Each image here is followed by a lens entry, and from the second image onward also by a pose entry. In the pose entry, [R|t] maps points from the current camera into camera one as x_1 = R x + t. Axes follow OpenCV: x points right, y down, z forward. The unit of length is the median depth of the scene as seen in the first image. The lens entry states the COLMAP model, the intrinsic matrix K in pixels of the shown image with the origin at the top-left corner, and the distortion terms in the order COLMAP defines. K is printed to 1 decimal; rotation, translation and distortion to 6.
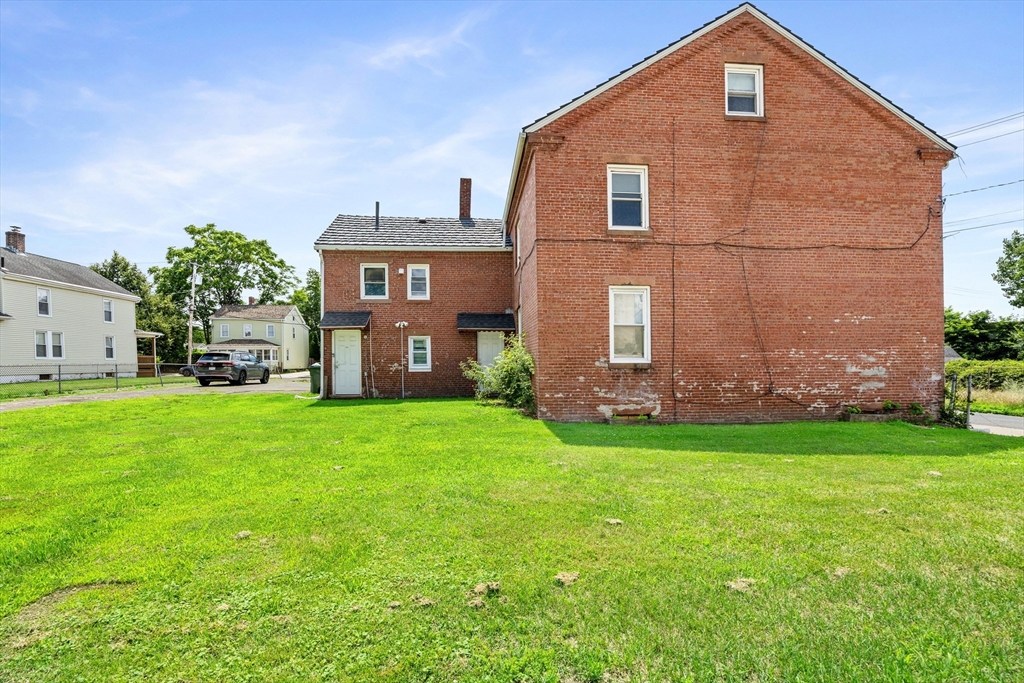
lens RADIAL K [[472.8, 0, 511.8], [0, 472.8, 364.9], [0, 0, 1]] dist [-0.012286, 0.000440]
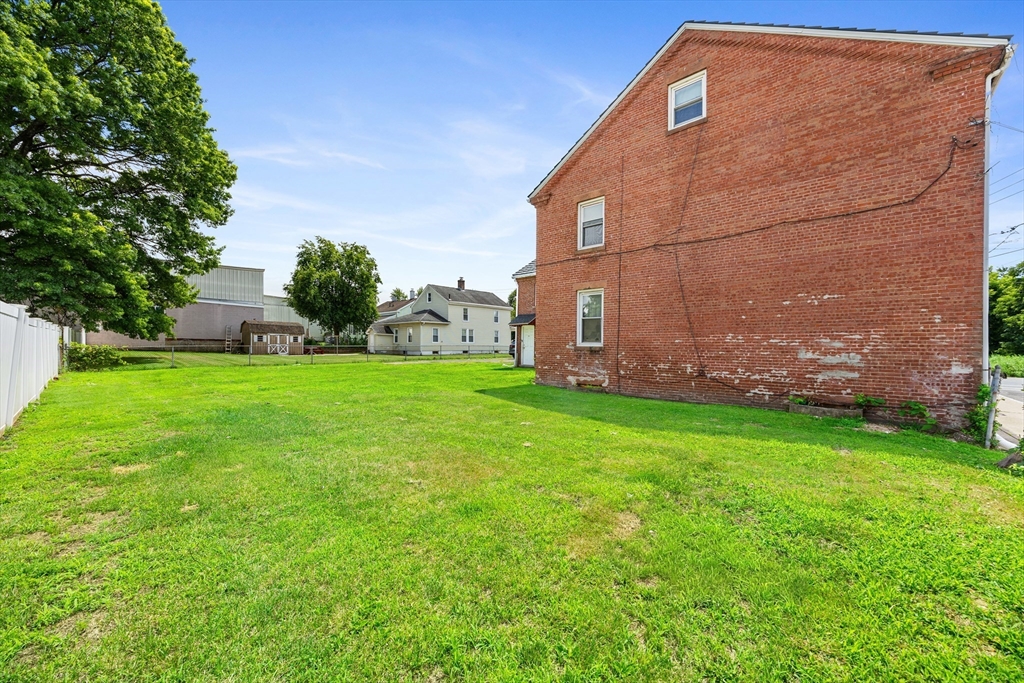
lens RADIAL K [[389.9, 0, 517.4], [0, 389.9, 346.7], [0, 0, 1]] dist [0.000592, -0.000146]
pose [[0.682243, 0.008957, -0.731071, 0.890510], [-0.012975, 0.999916, 0.000143, -0.000474], [0.731011, 0.009388, 0.682302, 0.084371]]
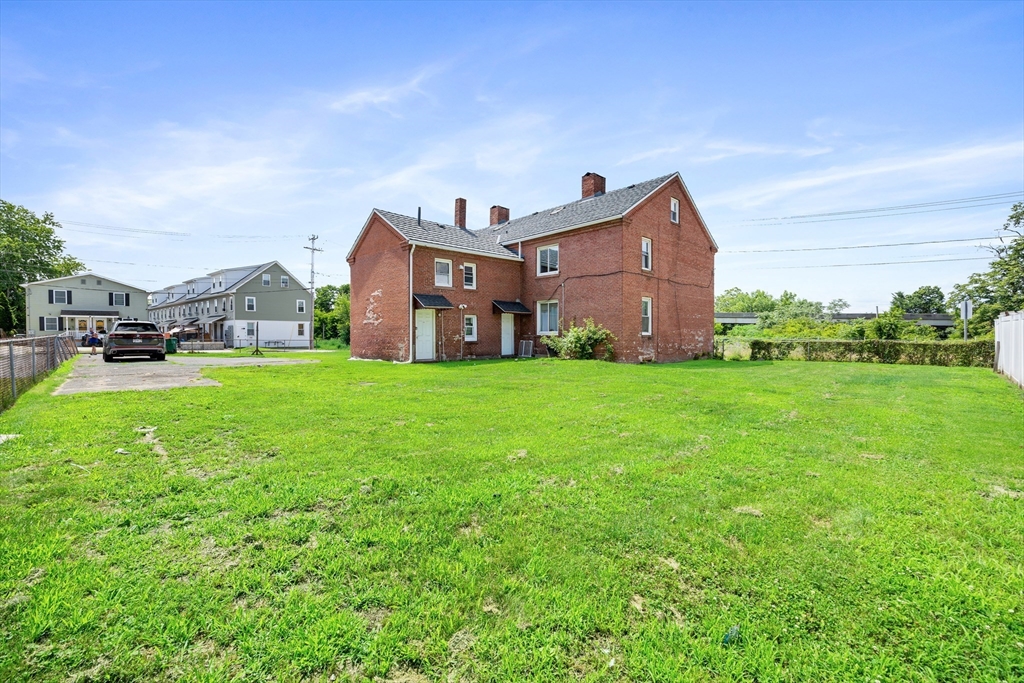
lens RADIAL K [[425.0, 0, 513.2], [0, 425.0, 342.4], [0, 0, 1]] dist [-0.018738, 0.000044]
pose [[0.780813, -0.009809, 0.624688, -1.300561], [0.001724, 0.999907, 0.013546, 0.002277], [-0.624762, -0.009499, 0.780757, -0.075269]]
